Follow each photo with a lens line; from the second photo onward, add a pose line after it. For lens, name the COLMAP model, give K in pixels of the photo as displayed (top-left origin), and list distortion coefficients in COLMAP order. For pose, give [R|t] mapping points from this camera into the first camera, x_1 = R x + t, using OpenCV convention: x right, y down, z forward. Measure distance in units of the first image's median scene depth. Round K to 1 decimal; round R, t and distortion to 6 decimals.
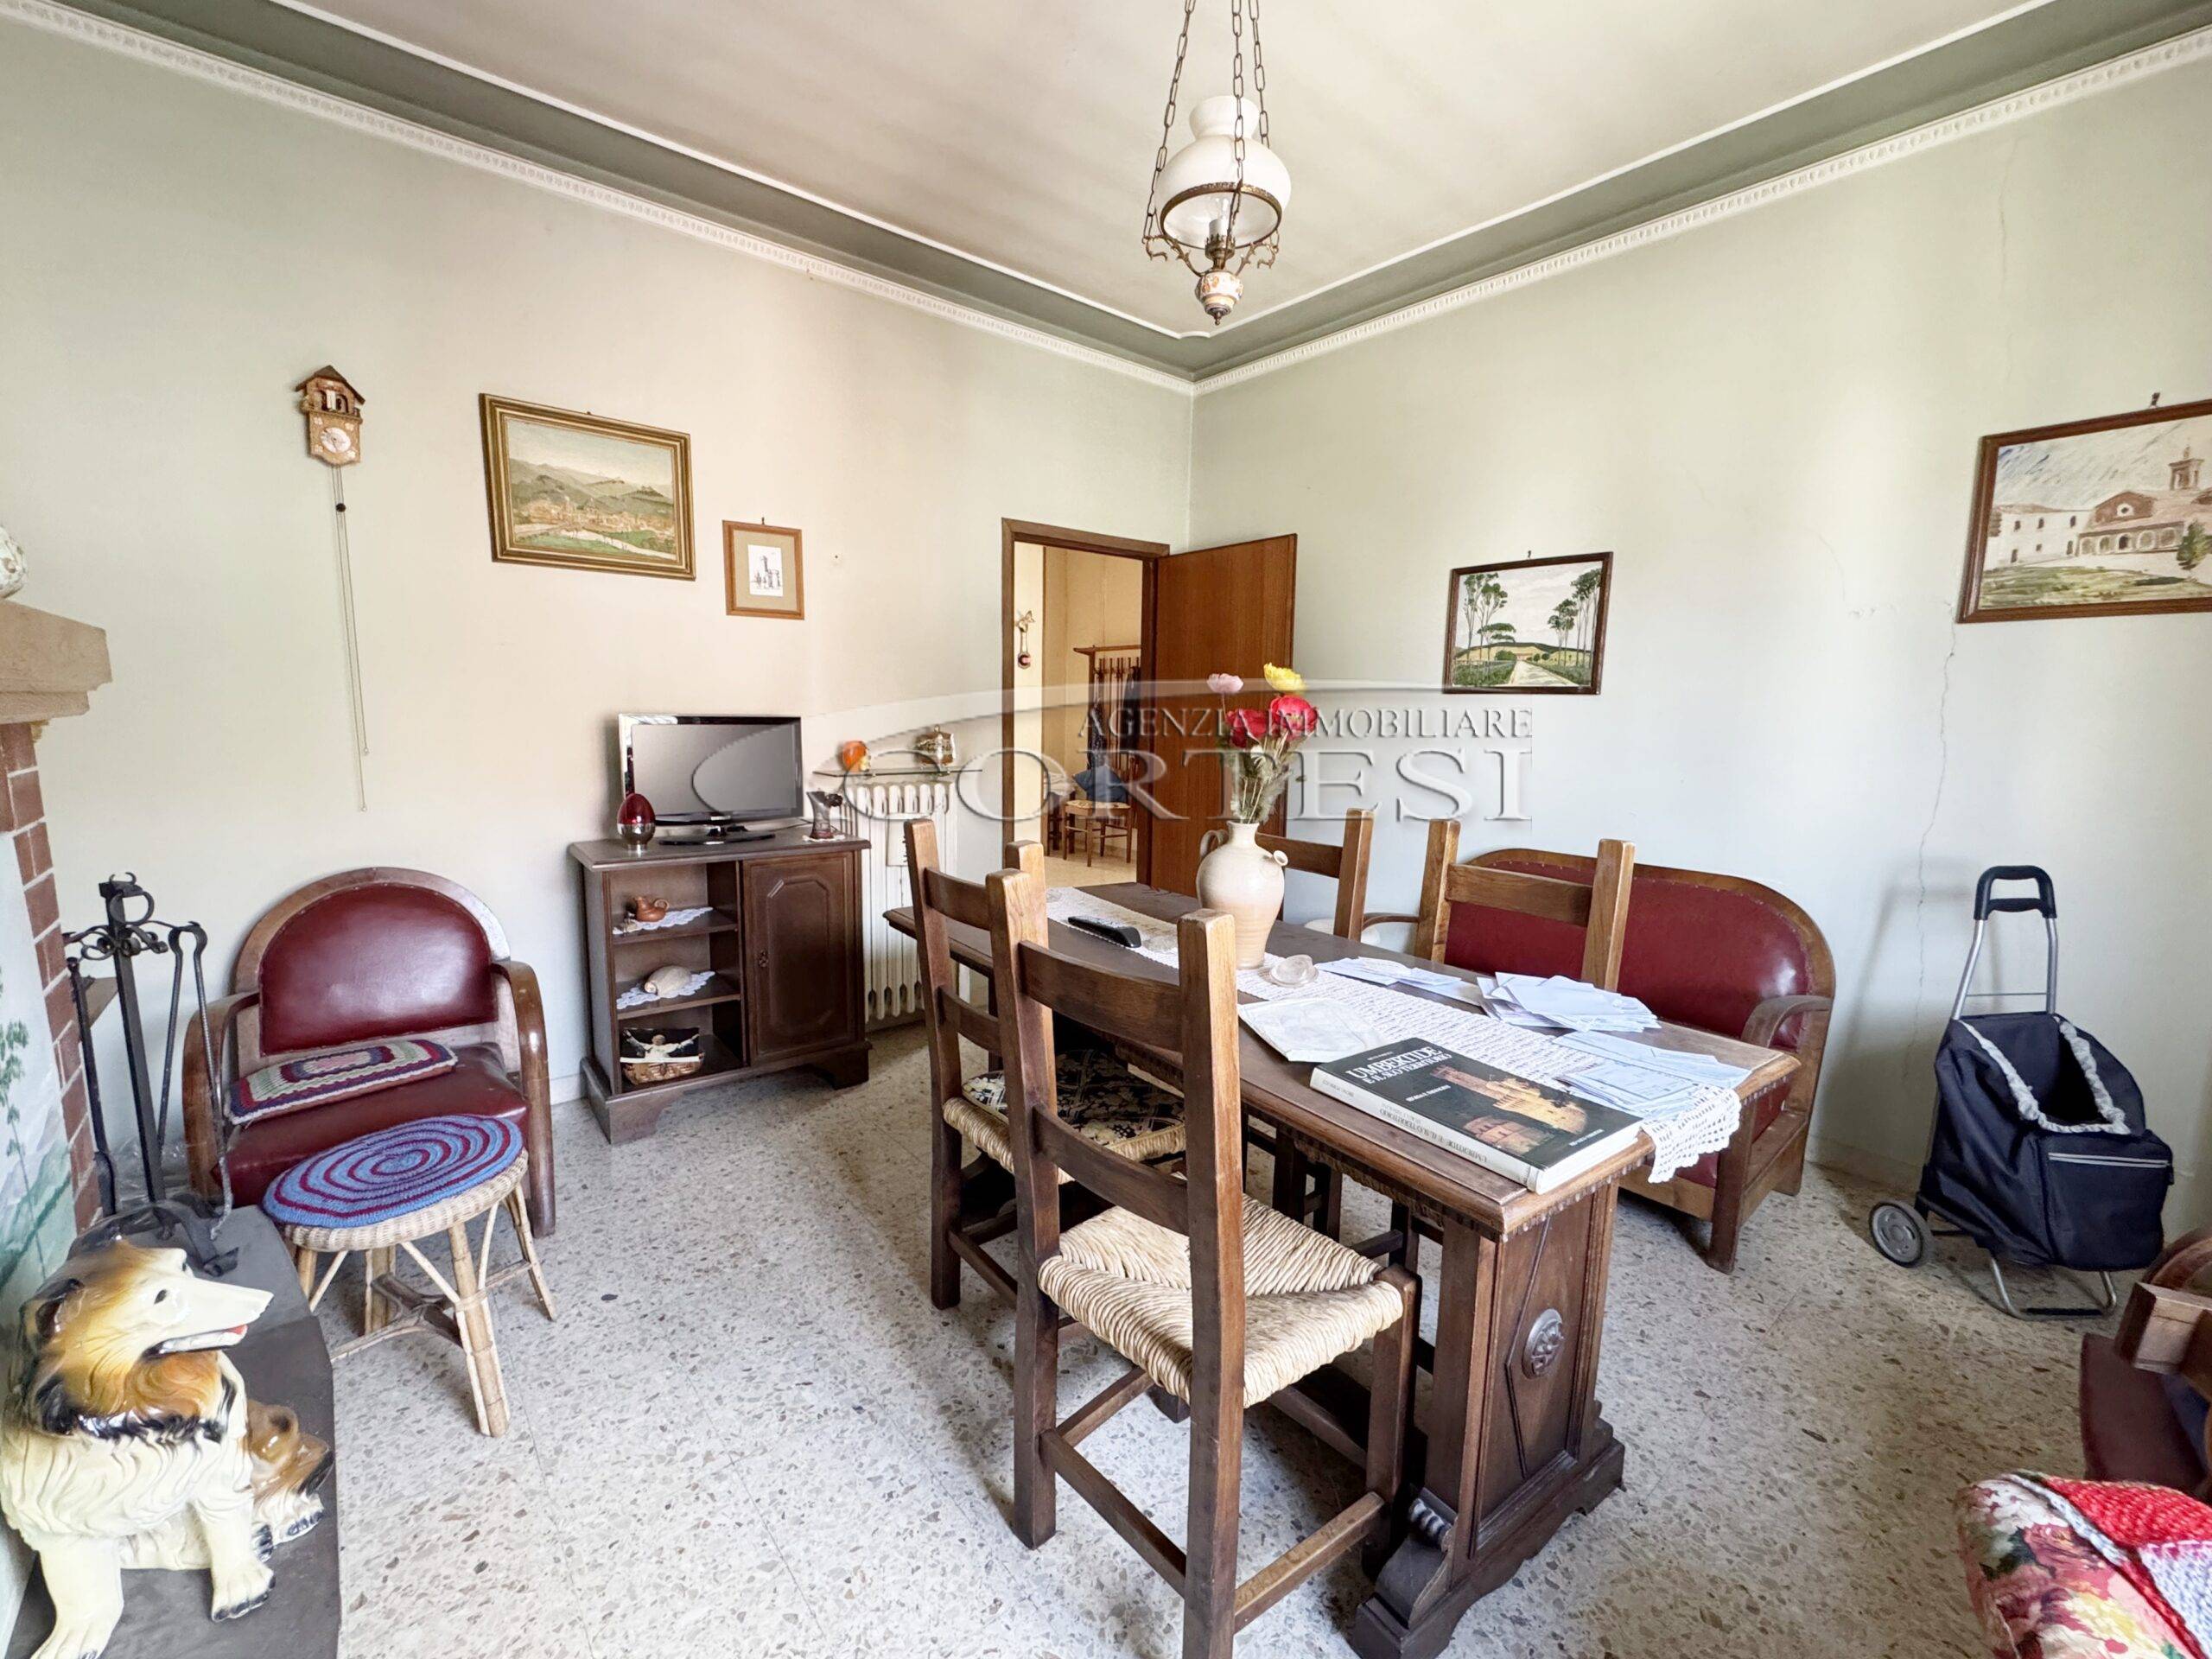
lens RADIAL K [[893.9, 0, 1120.5], [0, 893.9, 831.0], [0, 0, 1]] dist [-0.004978, 0.000186]
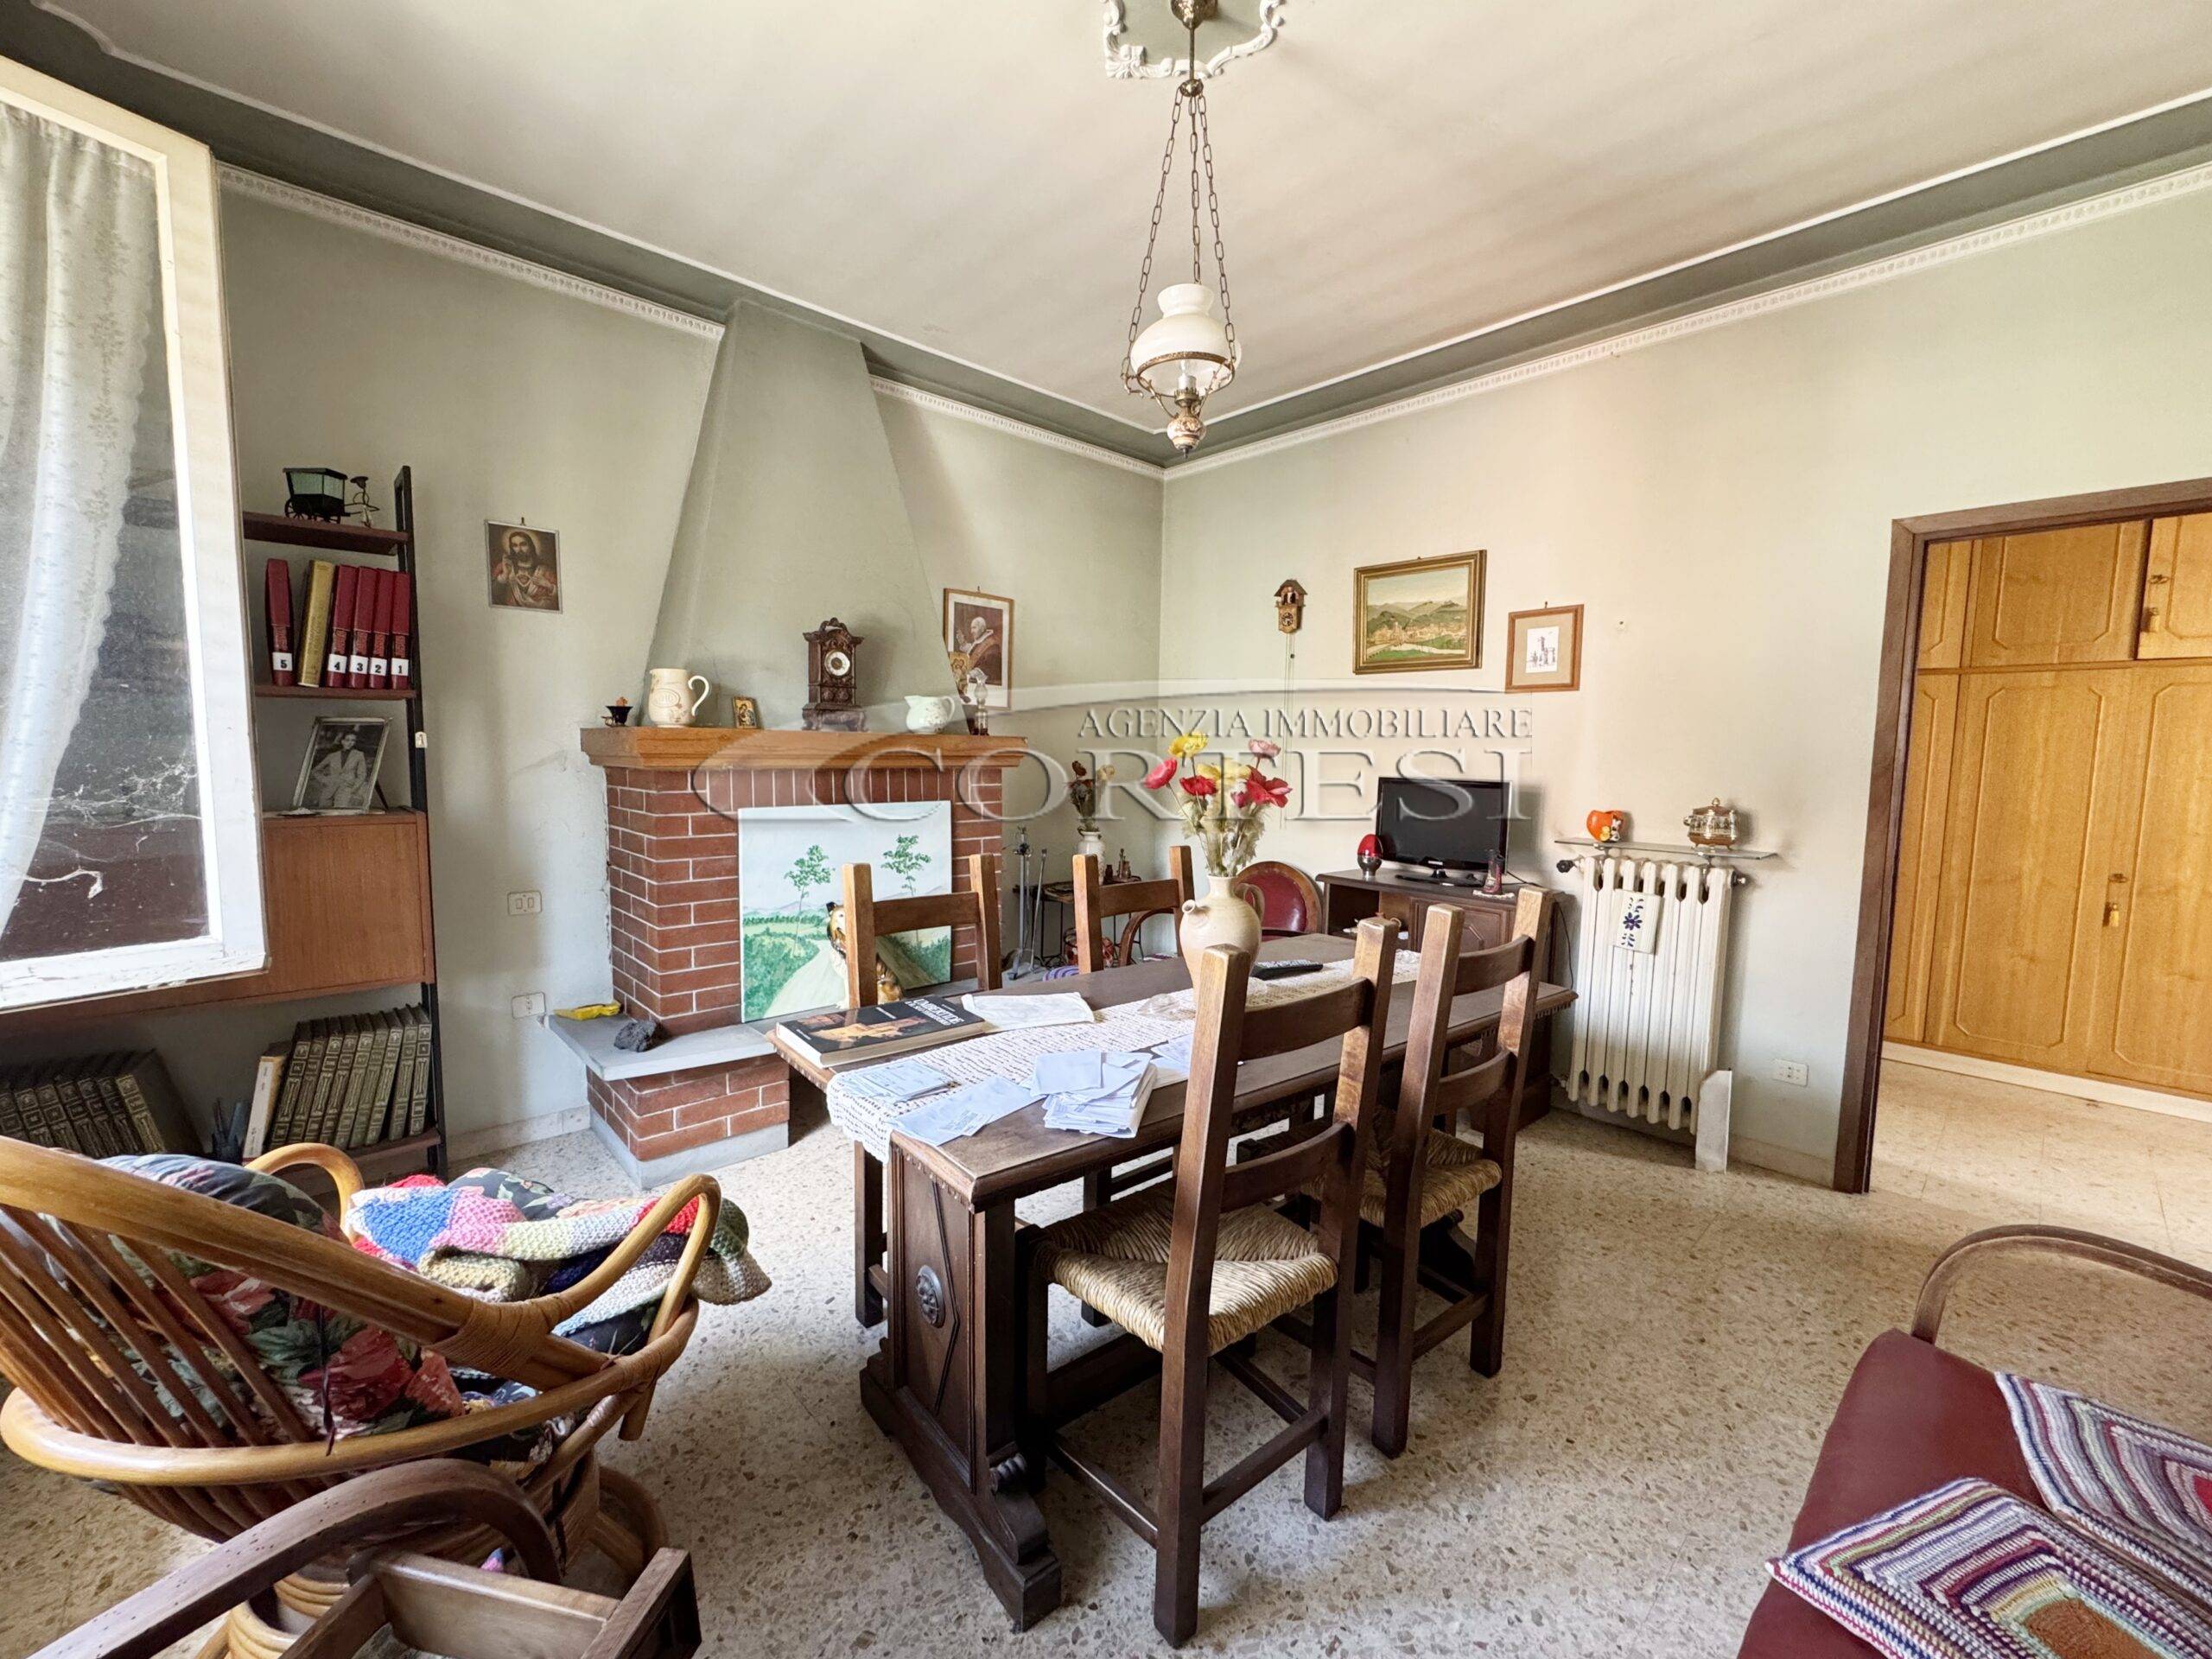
lens RADIAL K [[893.9, 0, 1121.5], [0, 893.9, 834.0], [0, 0, 1]] dist [-0.004978, 0.000186]
pose [[0.074277, 0.077292, -0.994238, 0.719811], [-0.152610, 0.986129, 0.065261, -0.066692], [0.985491, 0.146884, 0.085042, 0.467115]]
